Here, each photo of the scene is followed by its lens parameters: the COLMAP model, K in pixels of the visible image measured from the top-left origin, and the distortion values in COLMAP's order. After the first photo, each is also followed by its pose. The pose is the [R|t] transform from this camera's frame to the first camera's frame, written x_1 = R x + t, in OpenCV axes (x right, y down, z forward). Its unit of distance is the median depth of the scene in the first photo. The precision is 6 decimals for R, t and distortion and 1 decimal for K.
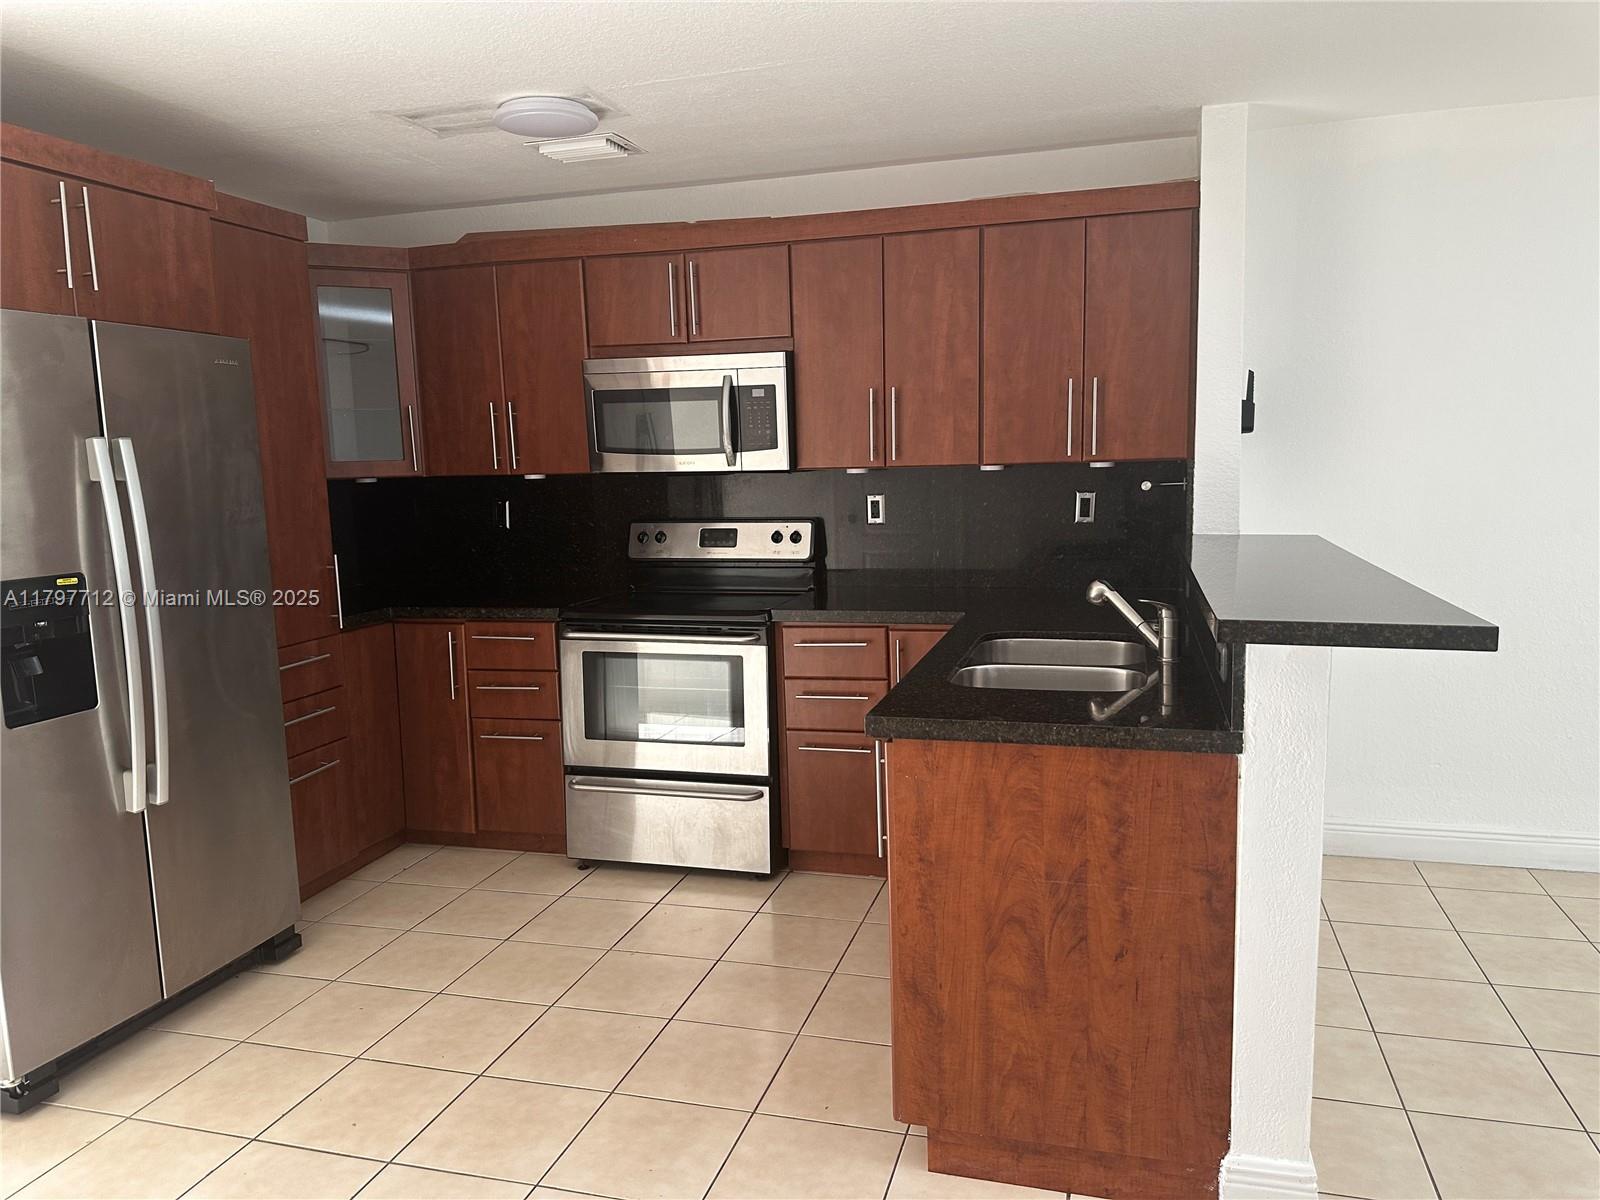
lens RADIAL K [[1114.5, 0, 816.3], [0, 1114.5, 594.5], [0, 0, 1]] dist [0.095688, -0.002952]
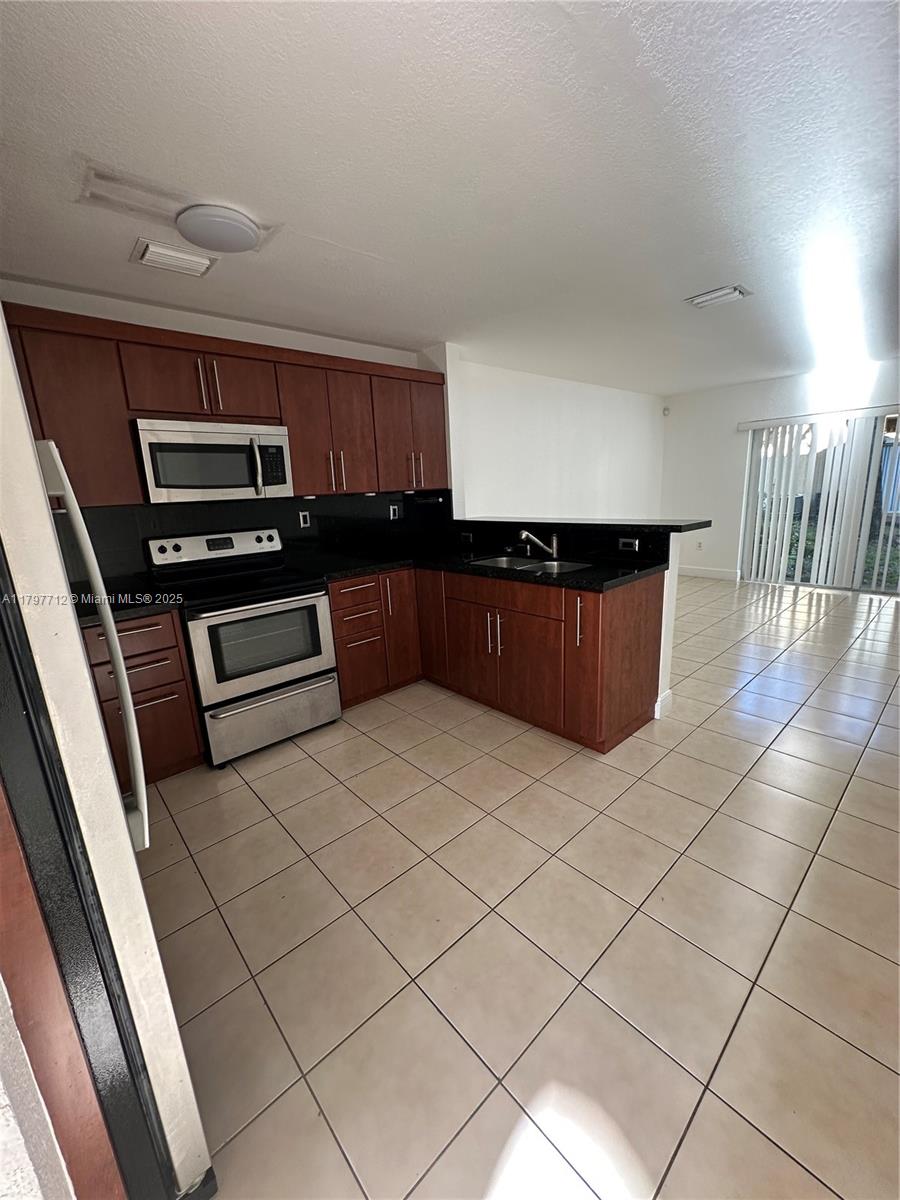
lens RADIAL K [[480.6, 0, 450.0], [0, 480.6, 600.0], [0, 0, 1]] dist [0.000801, -0.000002]
pose [[0.526064, -0.193161, 0.828218, -0.562154], [0.138538, 0.980320, 0.140639, -0.026486], [-0.839085, 0.040755, 0.542471, 0.409371]]
